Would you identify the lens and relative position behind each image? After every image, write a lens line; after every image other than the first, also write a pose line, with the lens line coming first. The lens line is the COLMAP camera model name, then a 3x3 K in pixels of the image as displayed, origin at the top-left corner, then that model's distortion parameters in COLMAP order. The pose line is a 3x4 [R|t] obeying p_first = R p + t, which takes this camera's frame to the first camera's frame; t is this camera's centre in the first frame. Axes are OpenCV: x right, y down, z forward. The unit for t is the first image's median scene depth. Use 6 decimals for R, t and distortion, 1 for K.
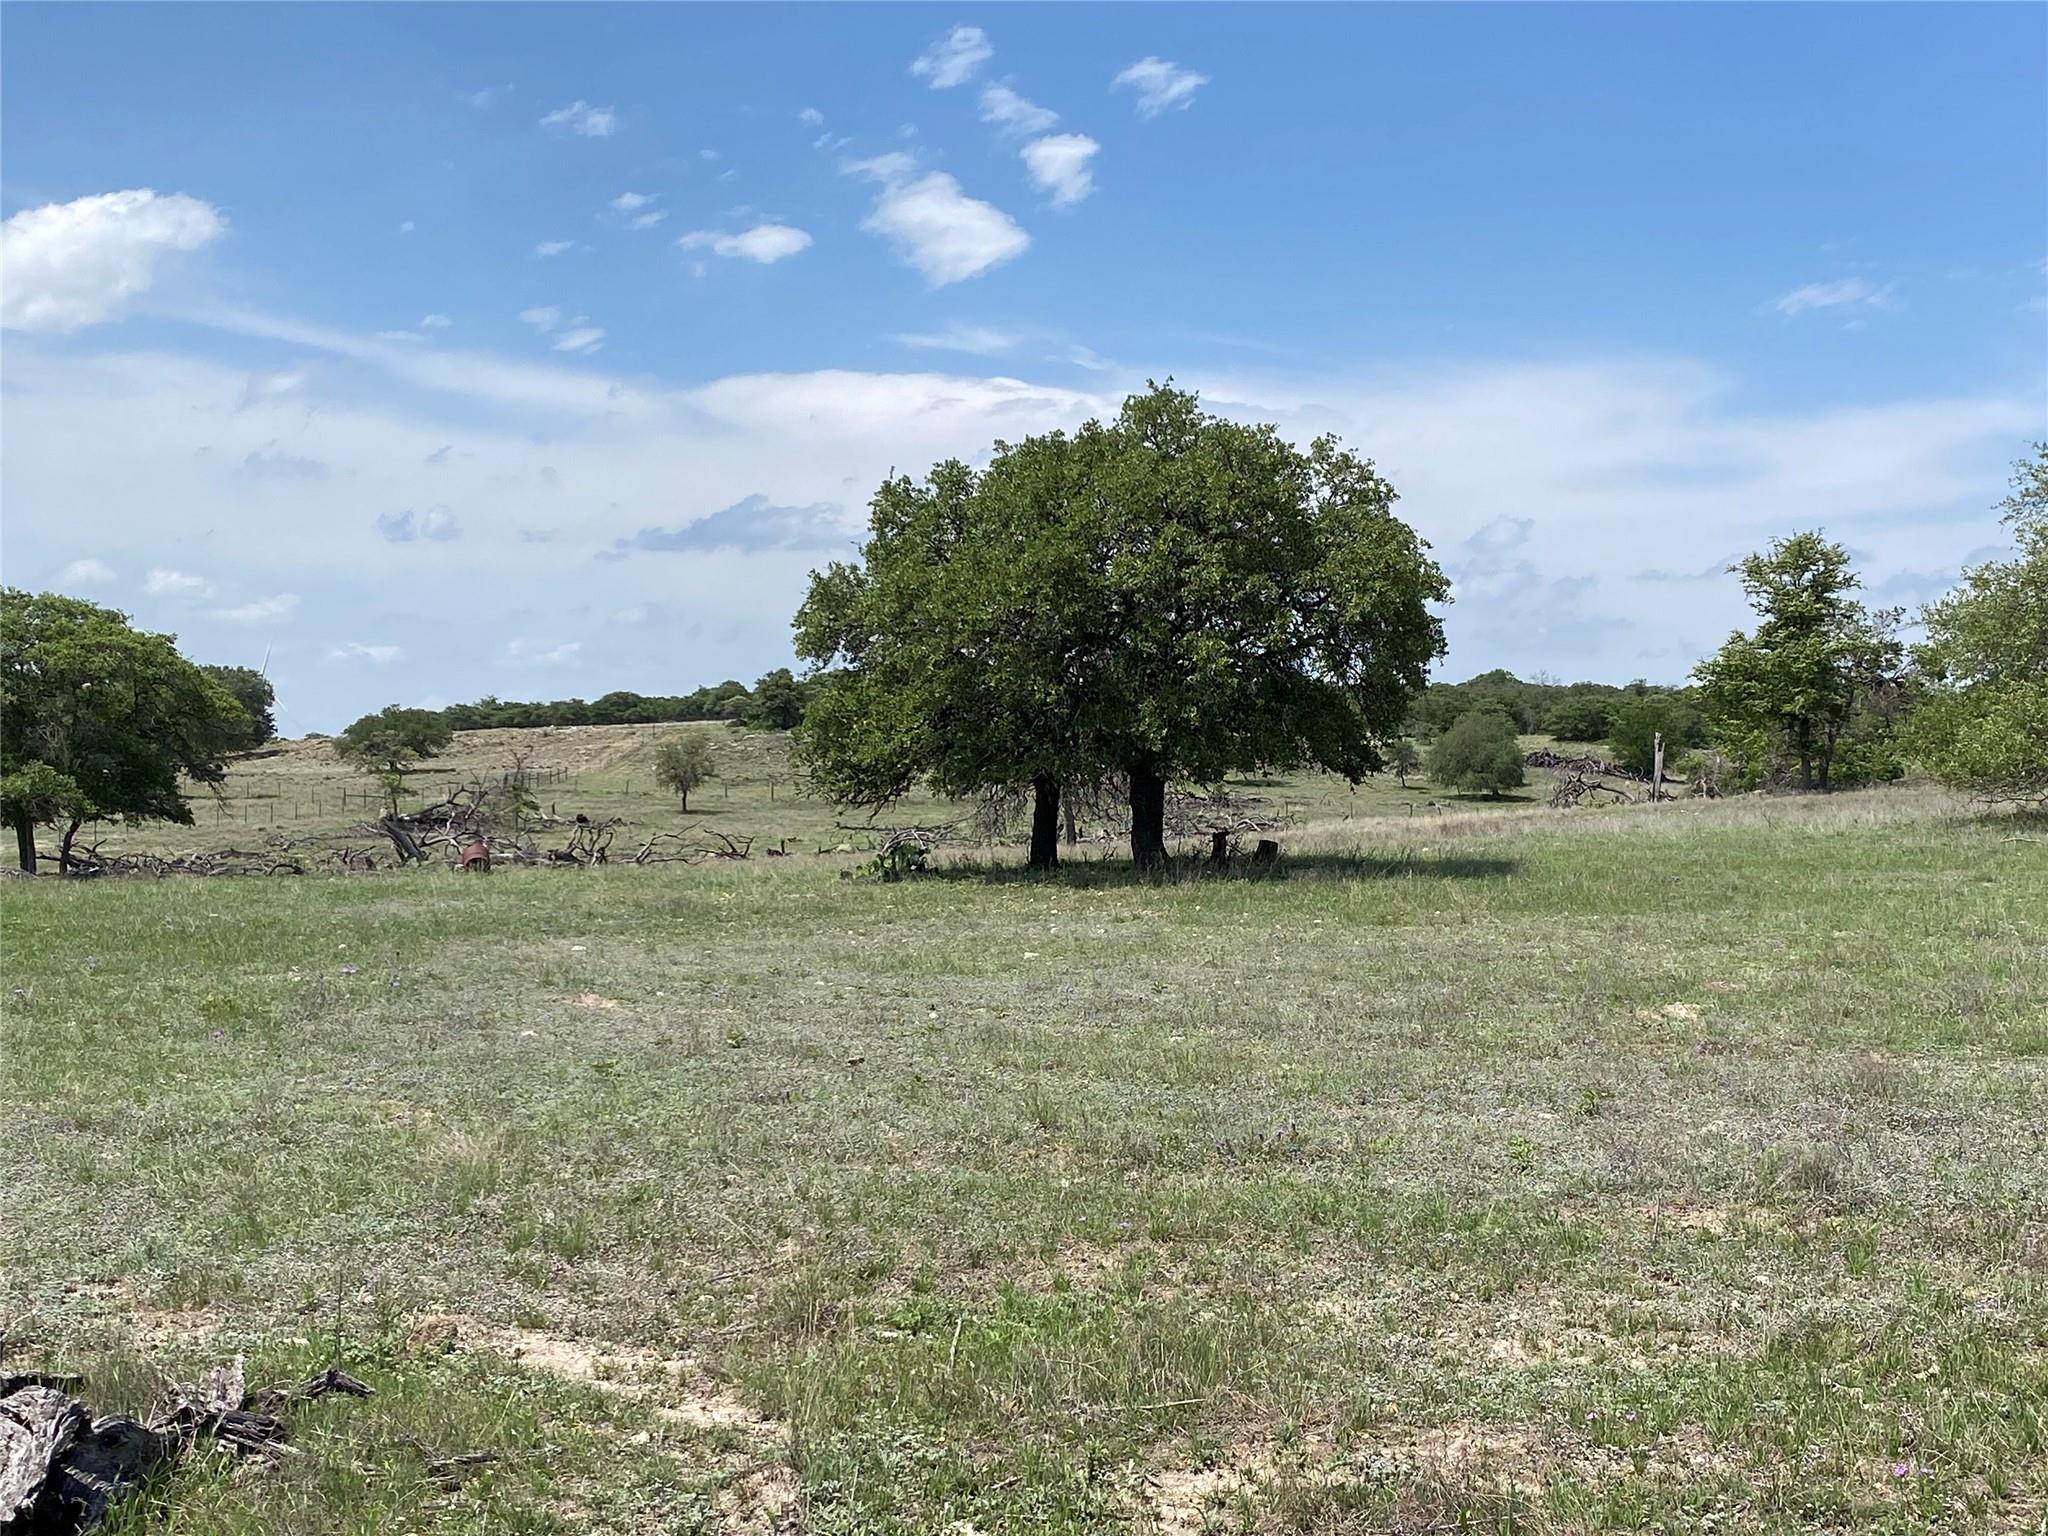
lens RADIAL K [[2507.3, 0, 1024.8], [0, 2507.3, 770.6], [0, 0, 1]] dist [-0.010741, 0.000000]
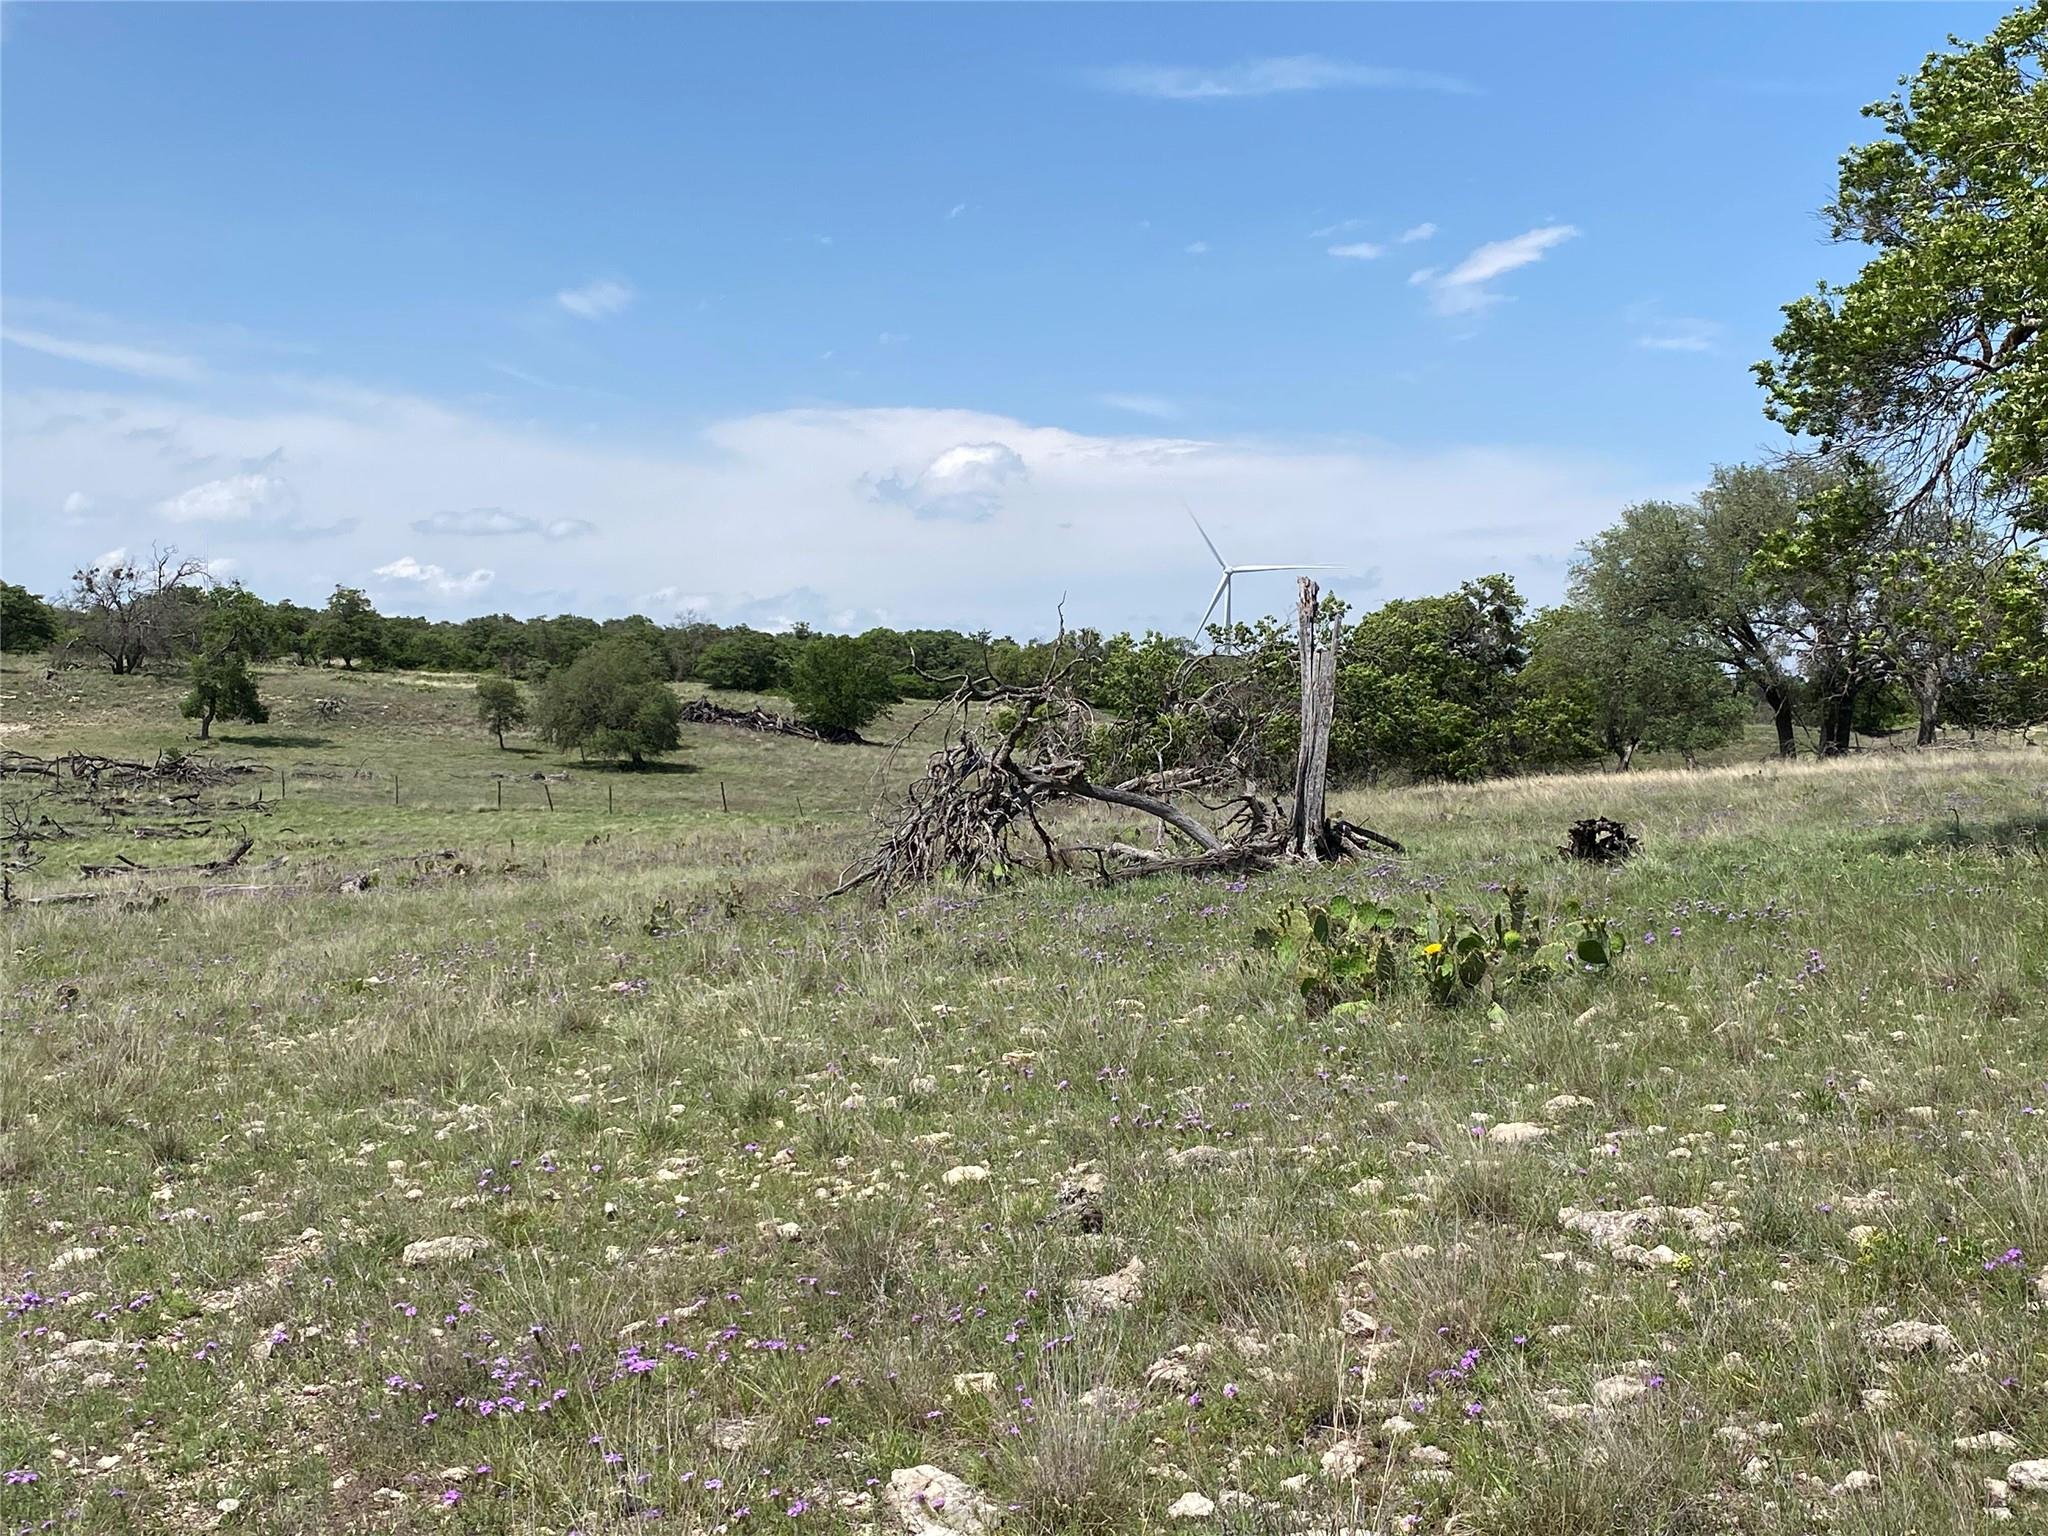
lens RADIAL K [[2386.2, 0, 1024.9], [0, 2386.2, 766.4], [0, 0, 1]] dist [0.007678, 0.000000]
pose [[0.939247, 0.005973, 0.343190, 0.056361], [-0.011560, 0.999832, 0.014238, 0.000466], [-0.343047, -0.017340, 0.939158, 0.312187]]
